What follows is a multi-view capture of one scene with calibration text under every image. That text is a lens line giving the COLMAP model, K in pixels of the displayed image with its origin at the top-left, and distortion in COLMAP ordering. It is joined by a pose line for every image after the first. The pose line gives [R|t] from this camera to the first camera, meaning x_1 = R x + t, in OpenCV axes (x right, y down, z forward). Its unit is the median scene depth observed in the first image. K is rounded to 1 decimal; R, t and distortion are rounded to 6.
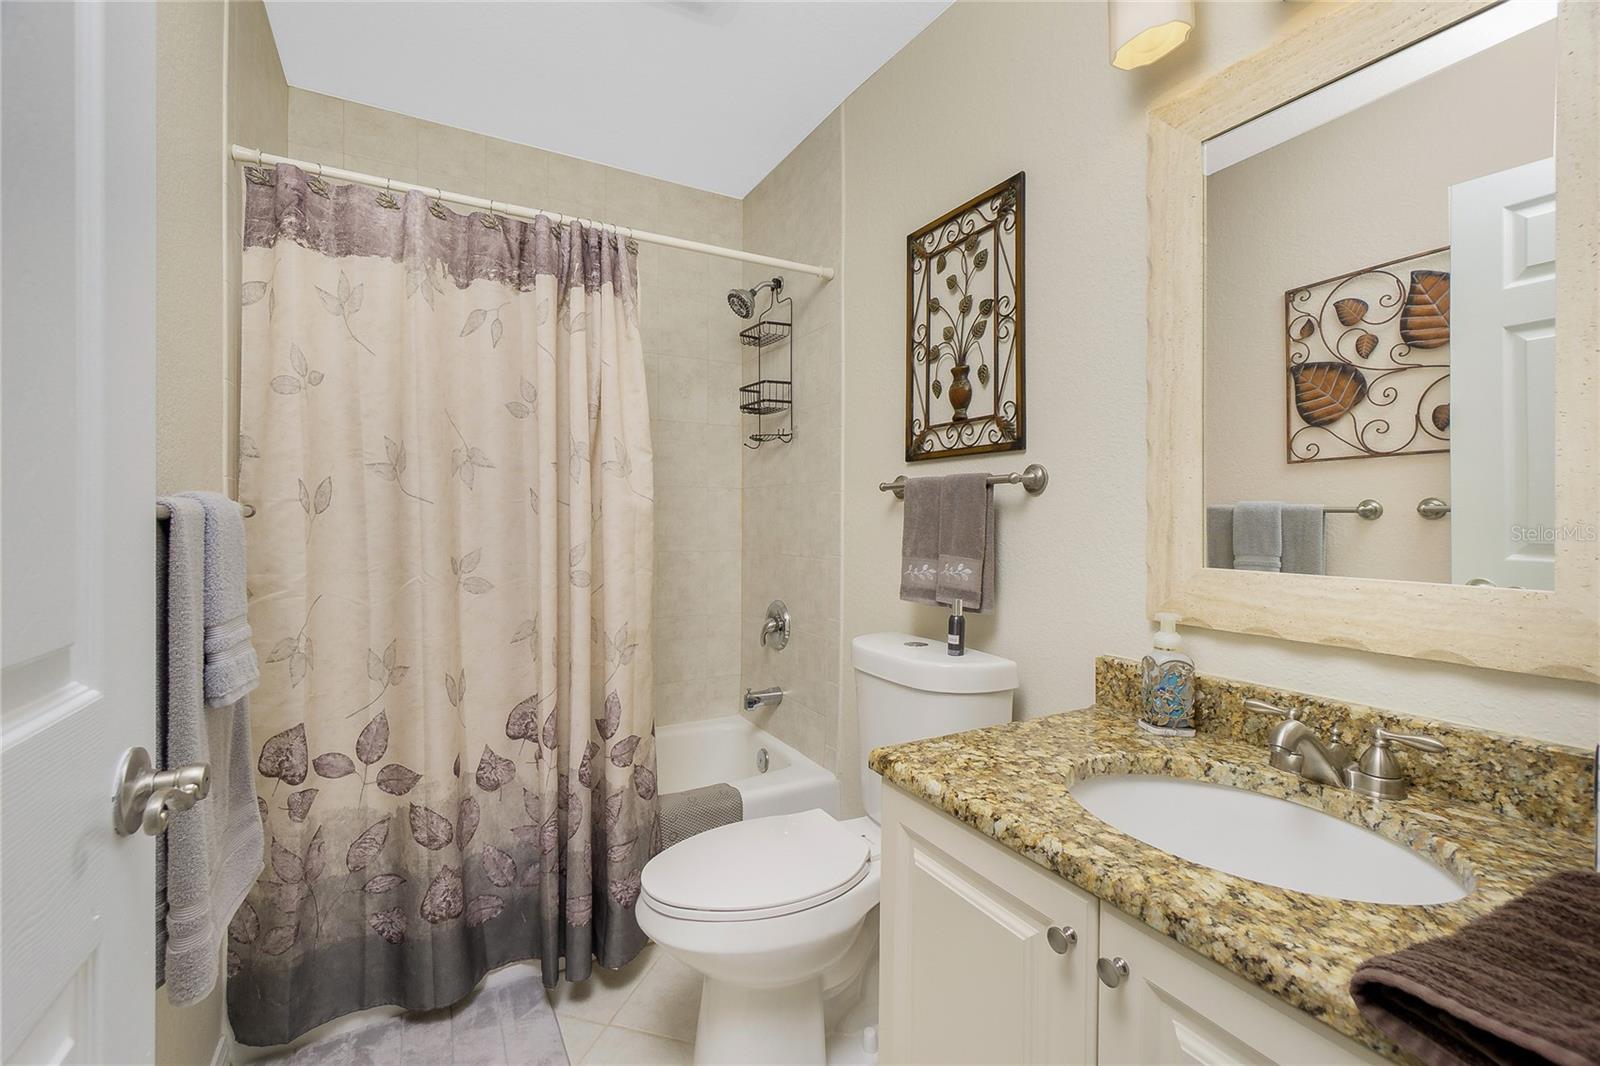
lens RADIAL K [[688.7, 0, 799.8], [0, 688.7, 520.0], [0, 0, 1]] dist [-0.012782, -0.000090]
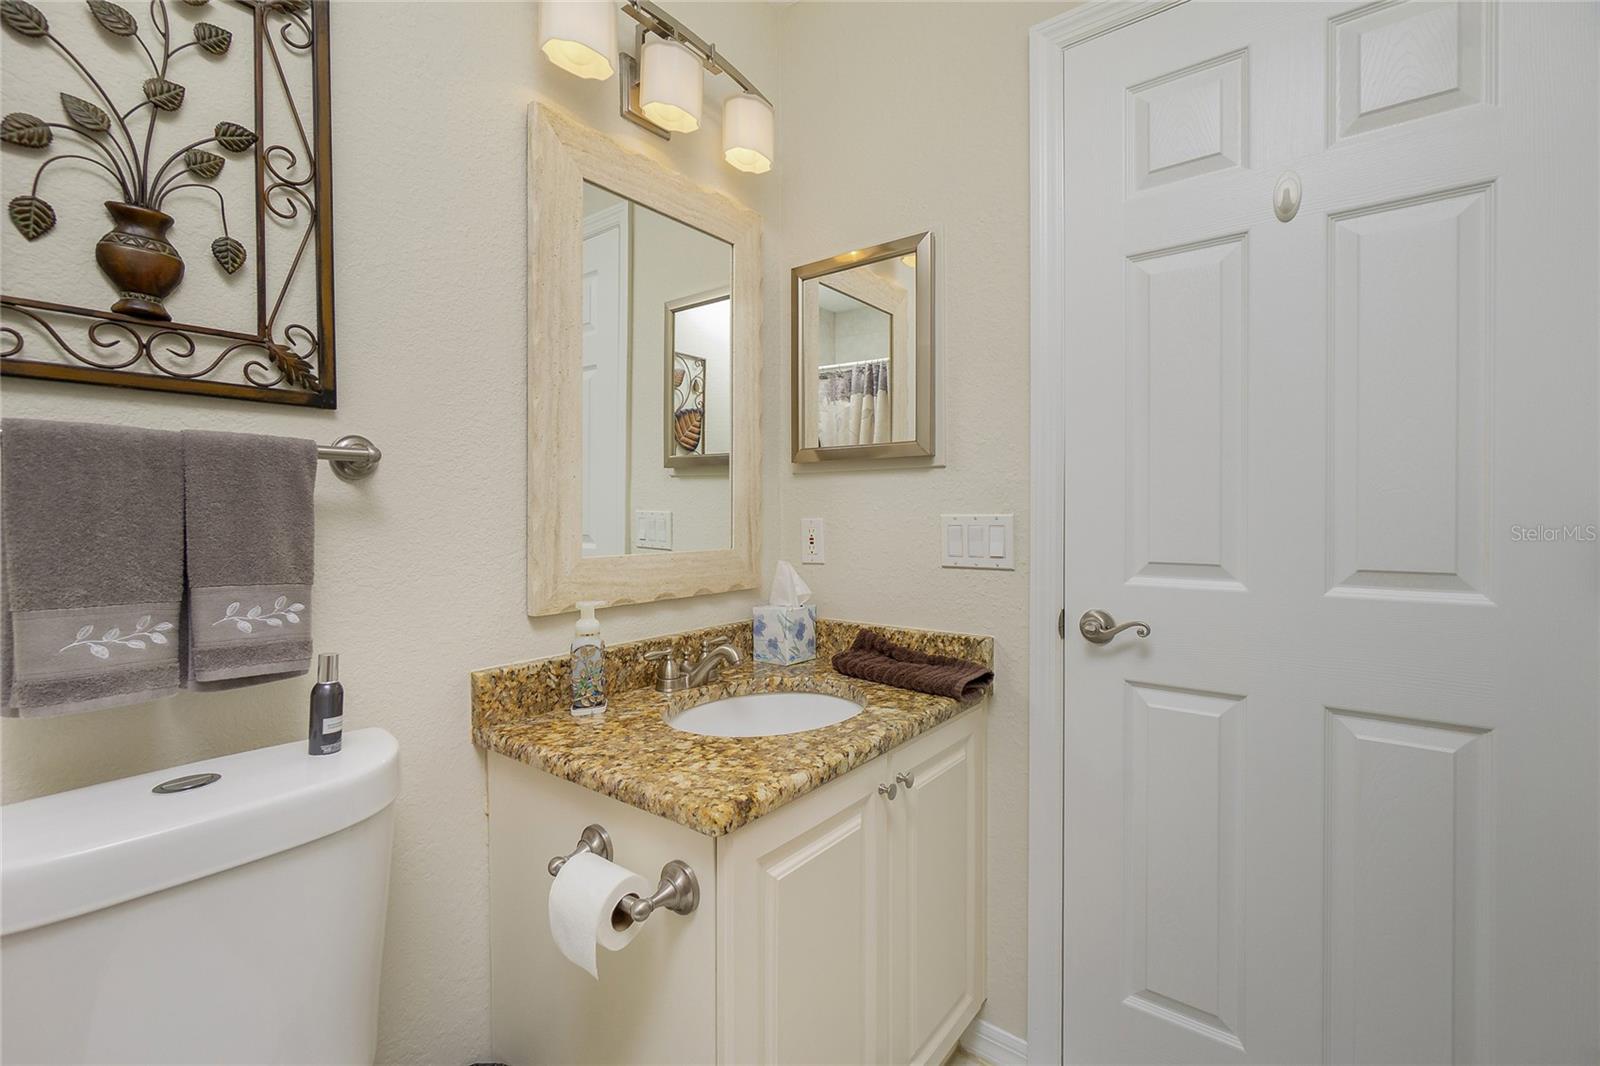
lens RADIAL K [[688.7, 0, 799.8], [0, 688.7, 520.0], [0, 0, 1]] dist [-0.012782, -0.000090]
pose [[-0.384124, -0.015932, 0.923144, -0.611726], [0.001711, 0.999837, 0.017968, -0.011910], [-0.923280, 0.008482, -0.384034, 1.143770]]
